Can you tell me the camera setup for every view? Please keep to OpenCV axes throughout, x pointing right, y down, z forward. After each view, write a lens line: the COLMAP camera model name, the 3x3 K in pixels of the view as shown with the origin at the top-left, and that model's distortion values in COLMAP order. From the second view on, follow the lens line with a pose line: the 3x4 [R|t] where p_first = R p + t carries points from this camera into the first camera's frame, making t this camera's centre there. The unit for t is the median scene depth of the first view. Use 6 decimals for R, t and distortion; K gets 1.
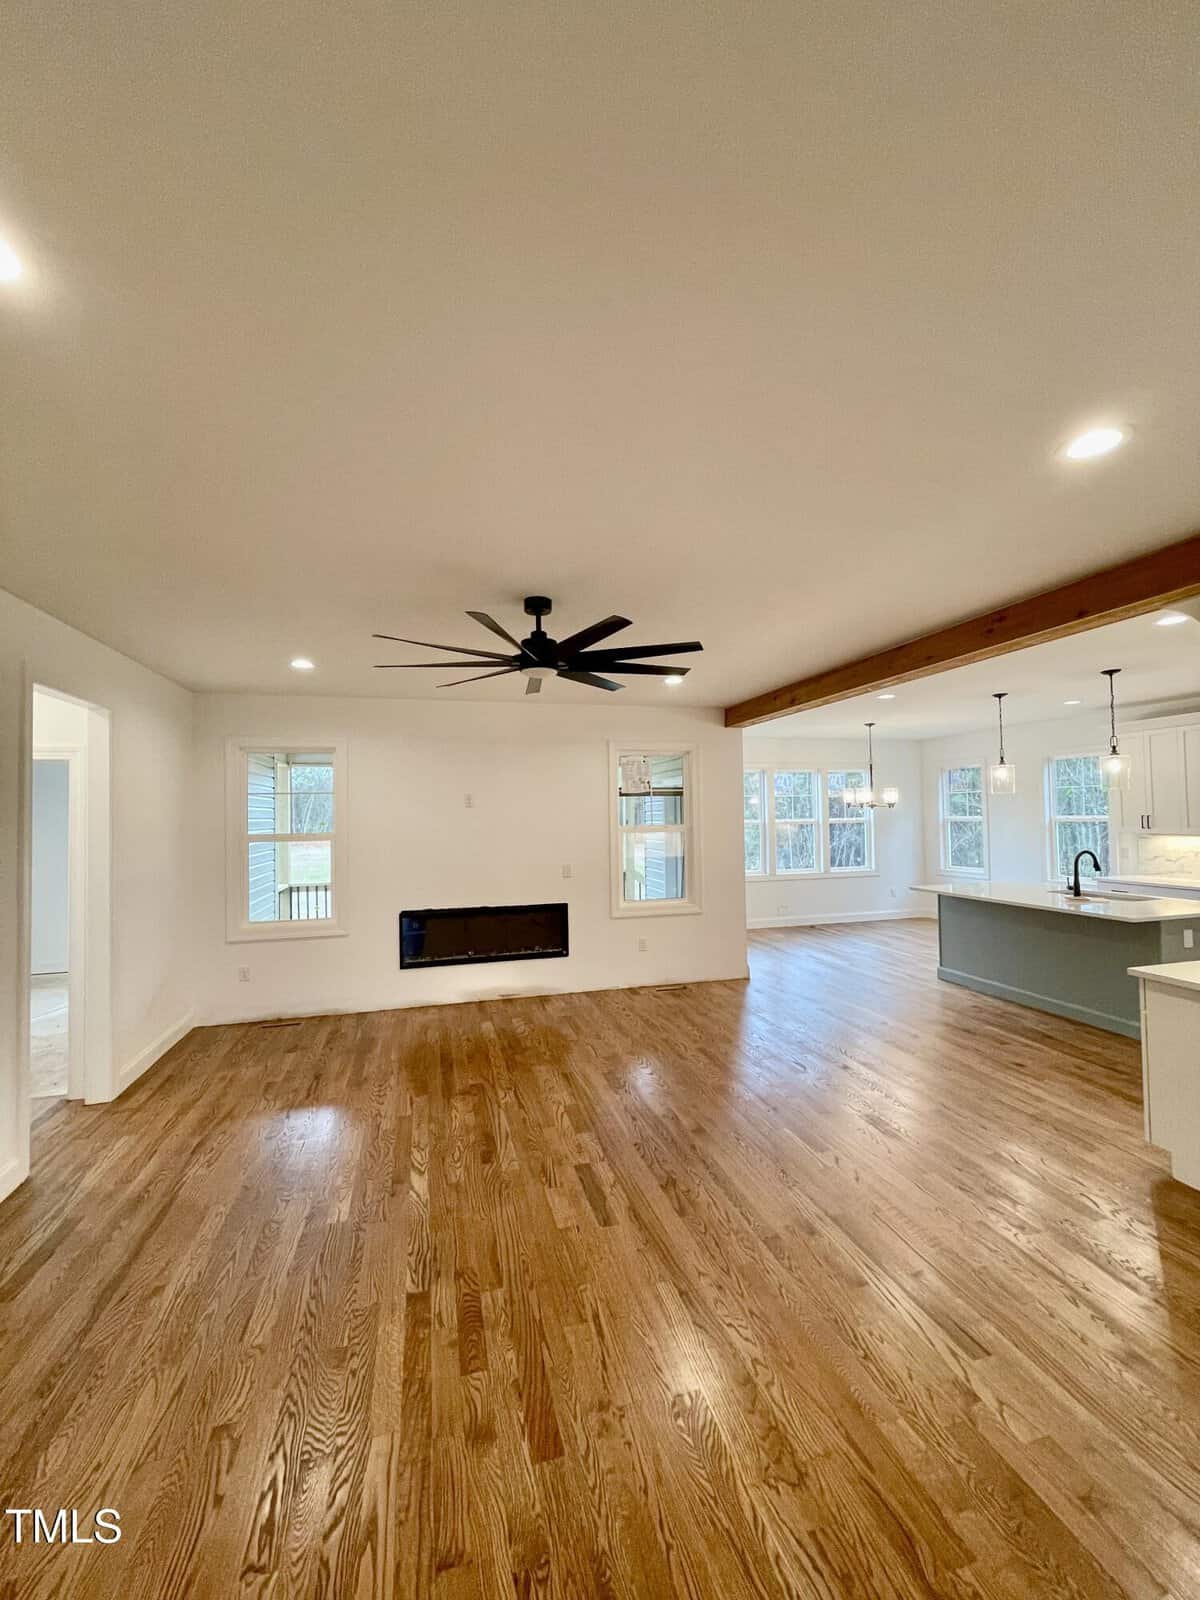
lens RADIAL K [[640.5, 0, 600.0], [0, 640.5, 800.0], [0, 0, 1]] dist [-0.000061, 0.000164]
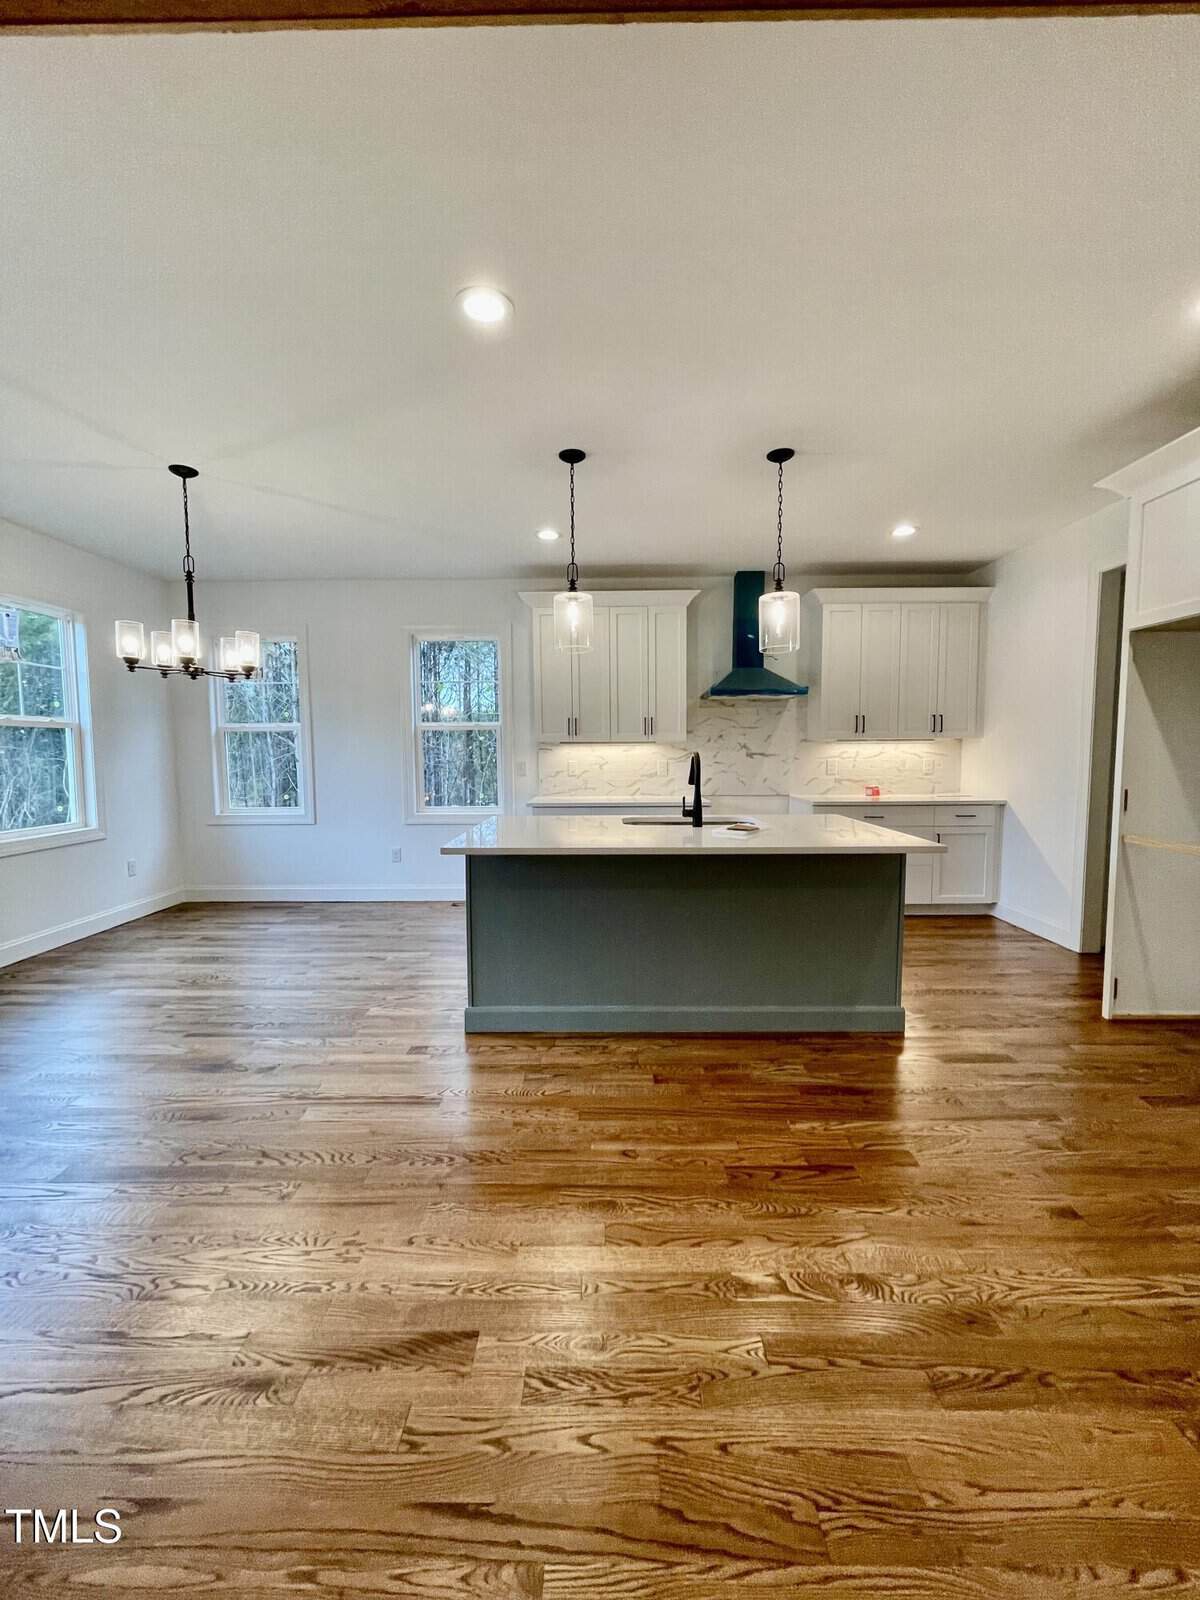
lens RADIAL K [[640.5, 0, 600.0], [0, 640.5, 800.0], [0, 0, 1]] dist [-0.000061, 0.000164]
pose [[0.276248, -0.057575, 0.959360, 0.119299], [-0.022489, 0.997543, 0.066342, 0.078735], [-0.960823, -0.039902, 0.274275, 0.832634]]
